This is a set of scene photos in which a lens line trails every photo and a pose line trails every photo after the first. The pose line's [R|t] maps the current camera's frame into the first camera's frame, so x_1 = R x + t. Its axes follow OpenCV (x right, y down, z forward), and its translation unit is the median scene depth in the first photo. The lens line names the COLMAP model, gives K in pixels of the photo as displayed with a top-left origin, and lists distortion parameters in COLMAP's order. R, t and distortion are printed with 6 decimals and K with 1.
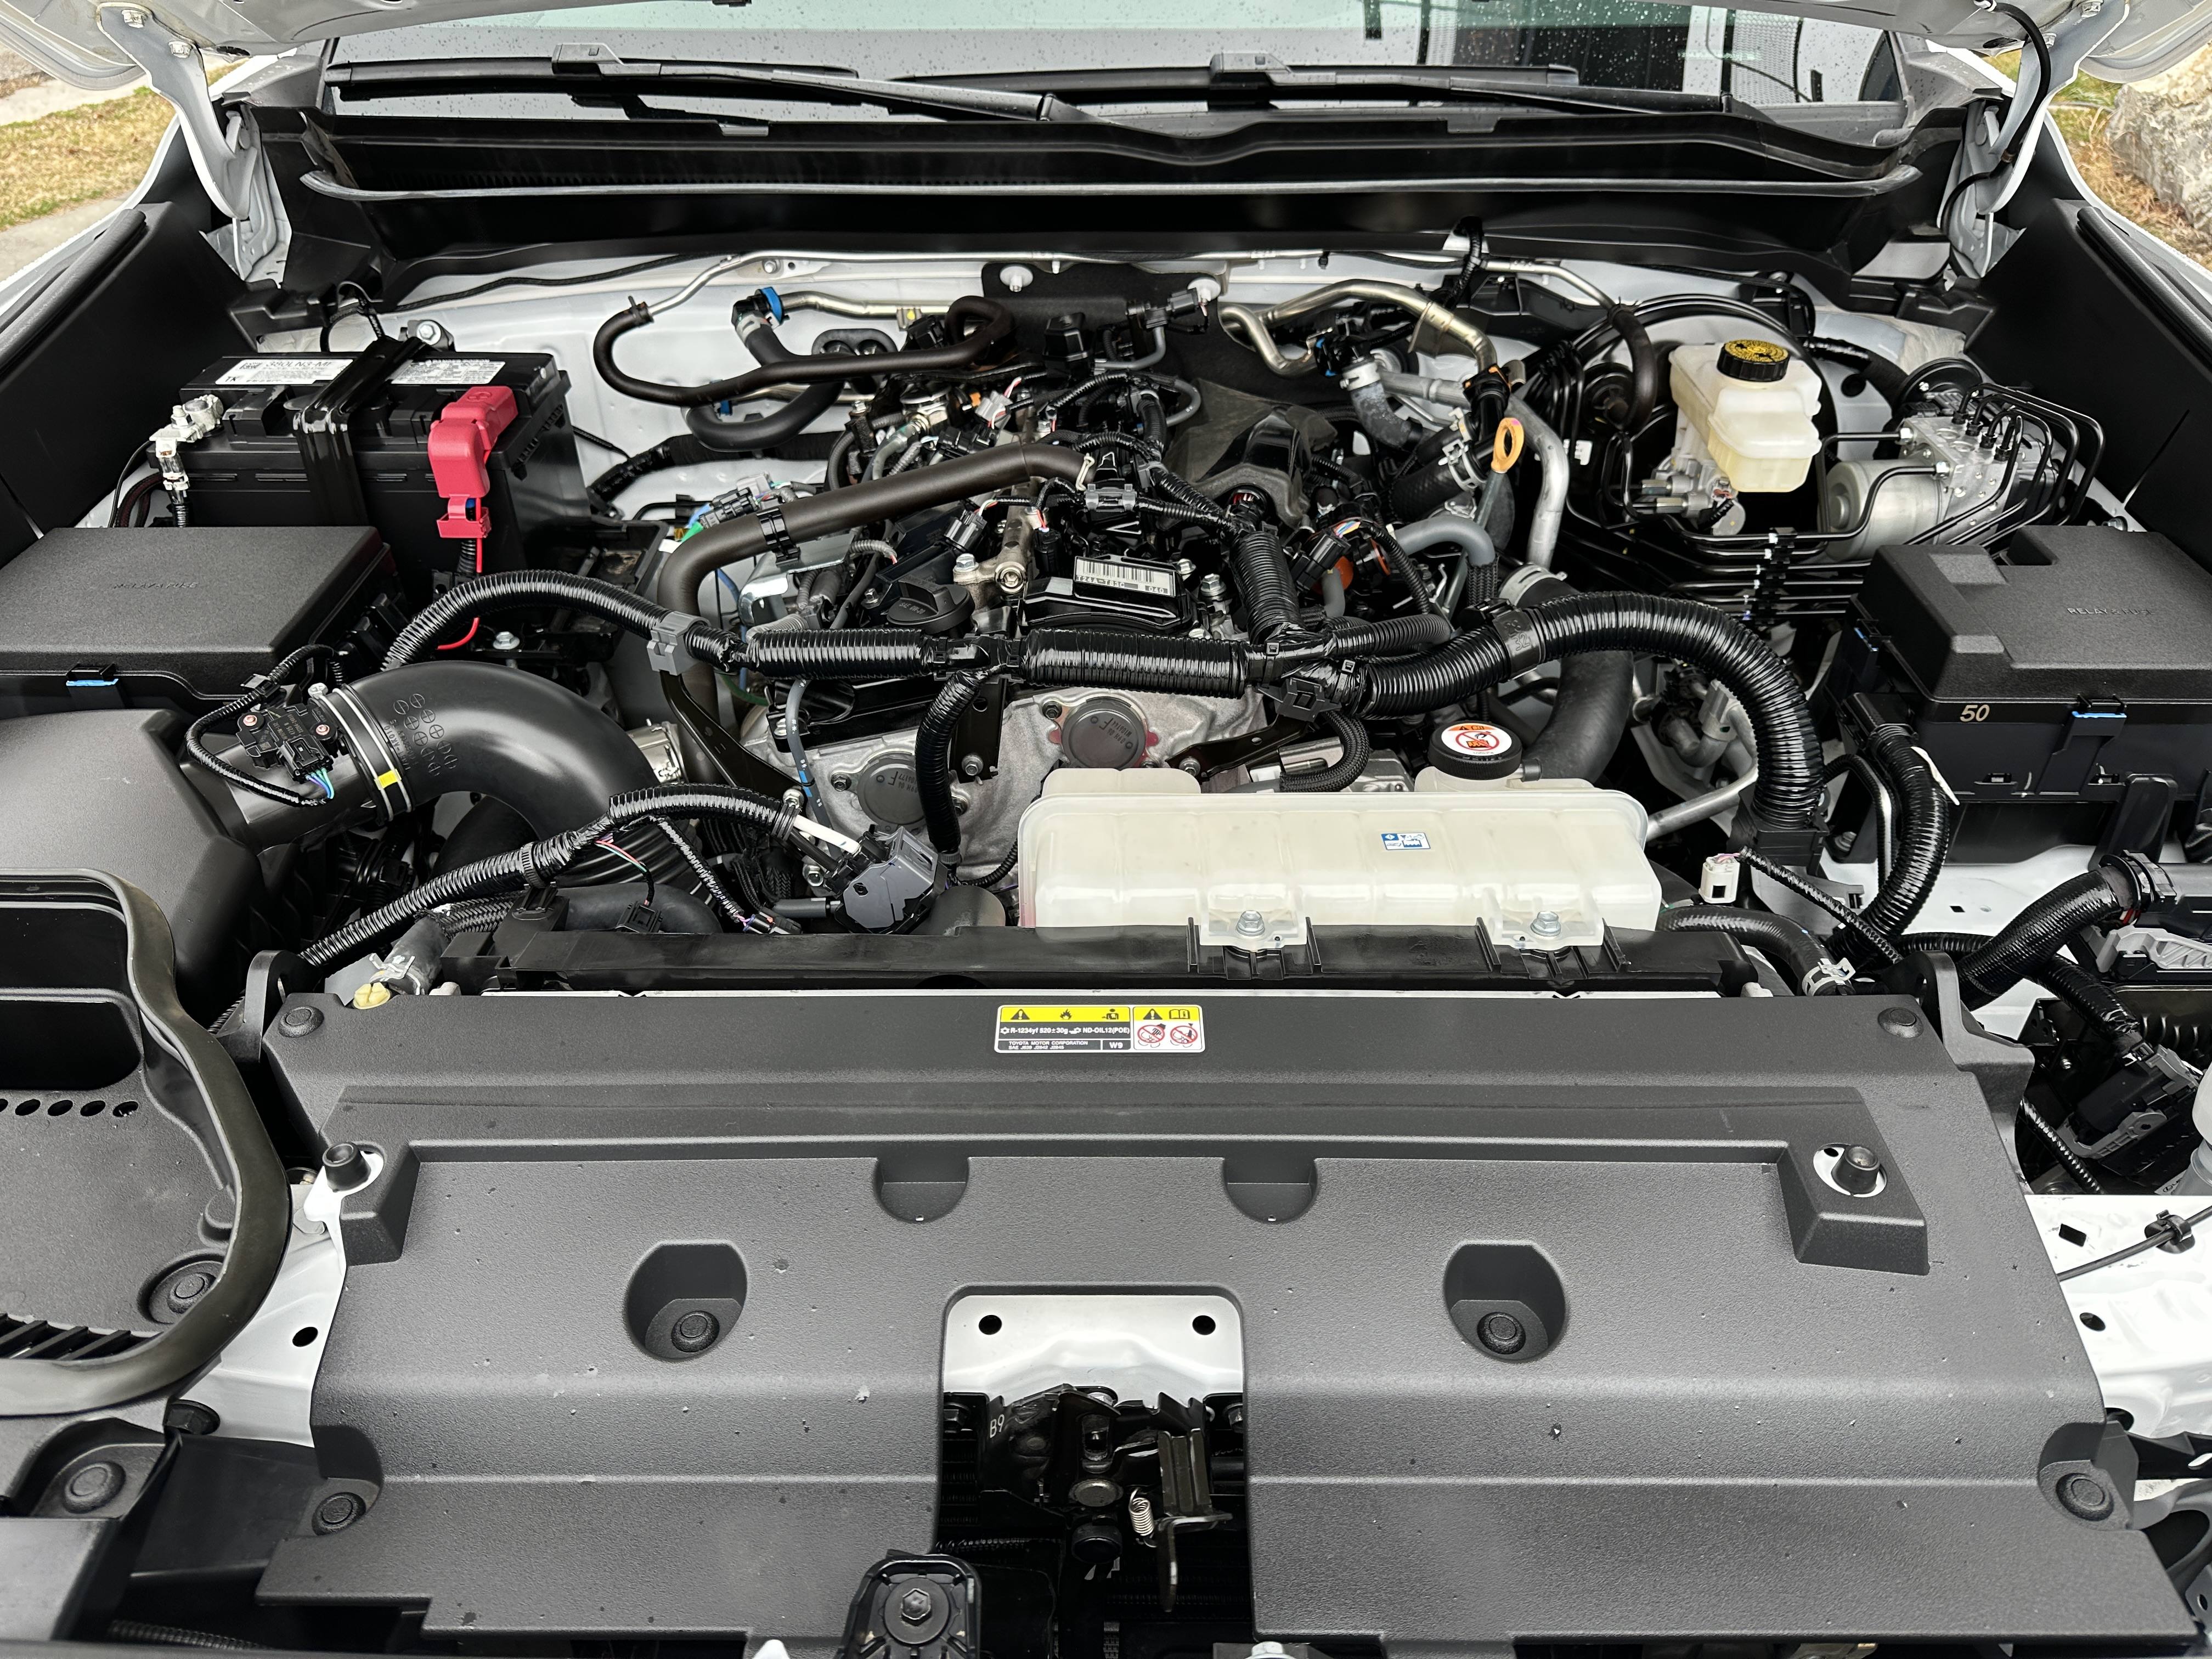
lens RADIAL K [[1570.7, 0, 1093.8], [0, 1570.7, 822.8], [0, 0, 1]] dist [0.042096, -0.049661]
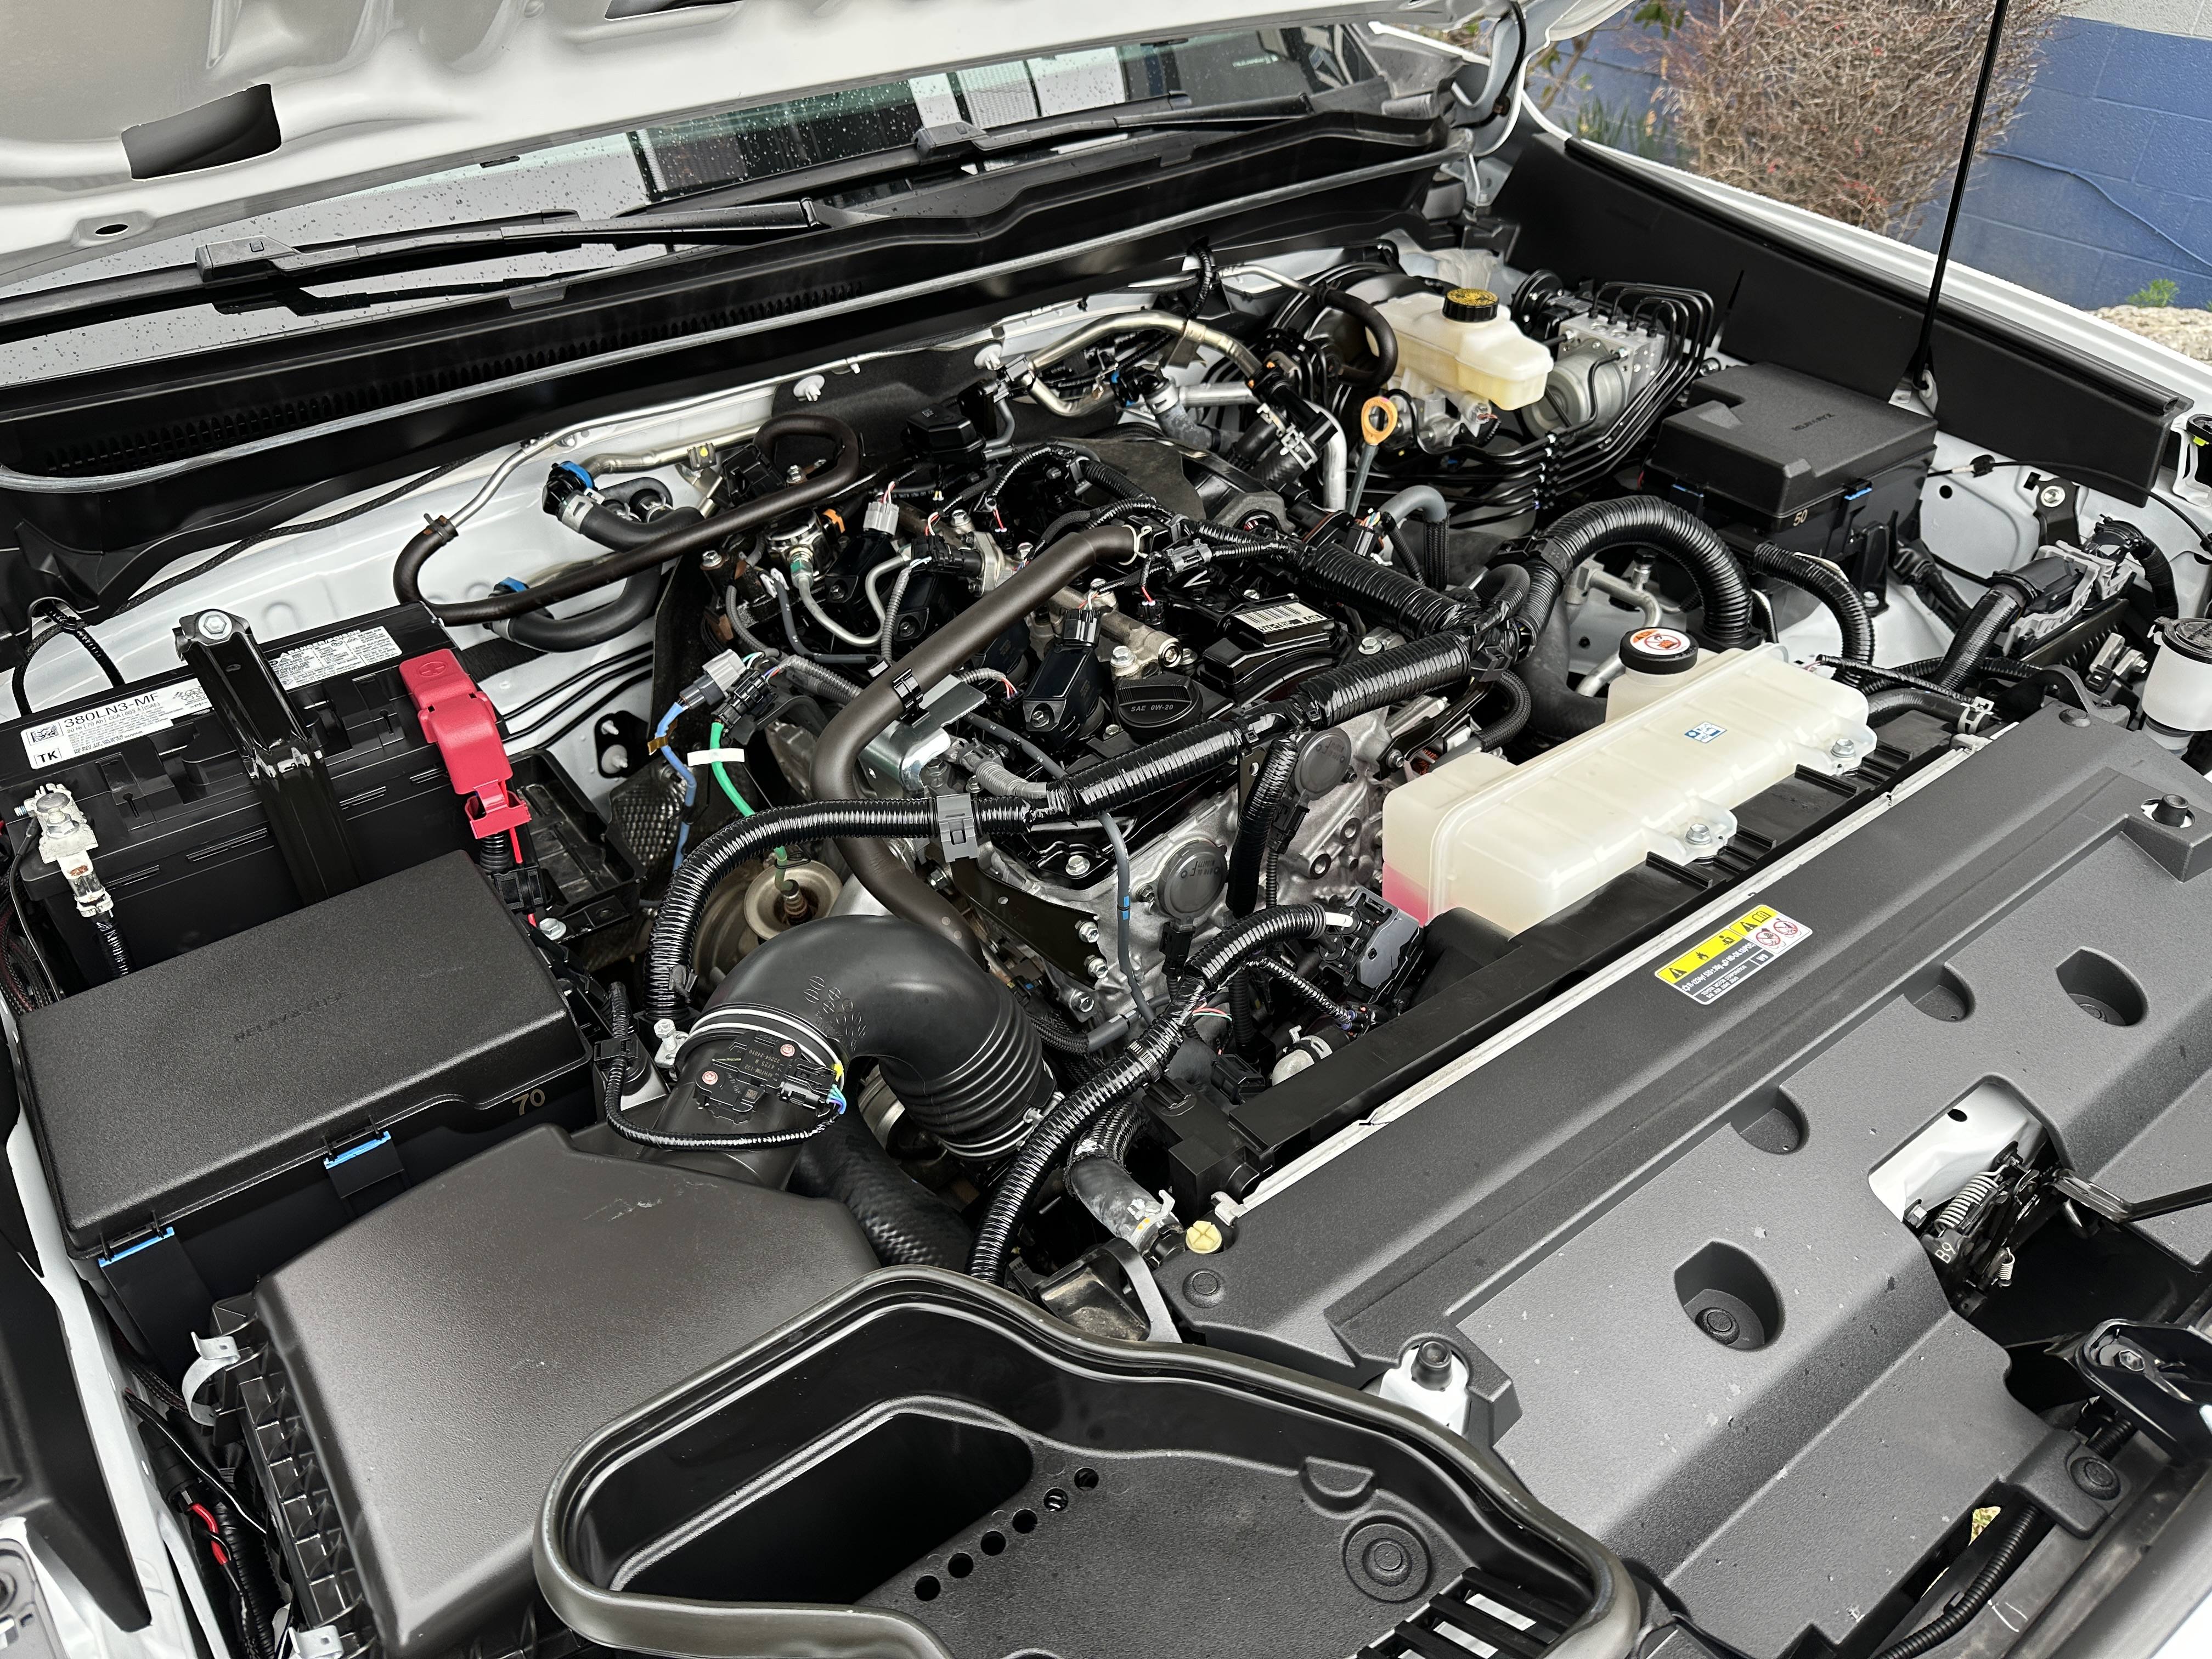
lens RADIAL K [[1570.7, 0, 1103.1], [0, 1570.7, 838.4], [0, 0, 1]] dist [0.042096, -0.049661]
pose [[0.799056, -0.371221, 0.472974, -0.473228], [0.367344, 0.924168, 0.104746, -0.127911], [-0.475991, 0.090047, 0.874828, 0.096408]]
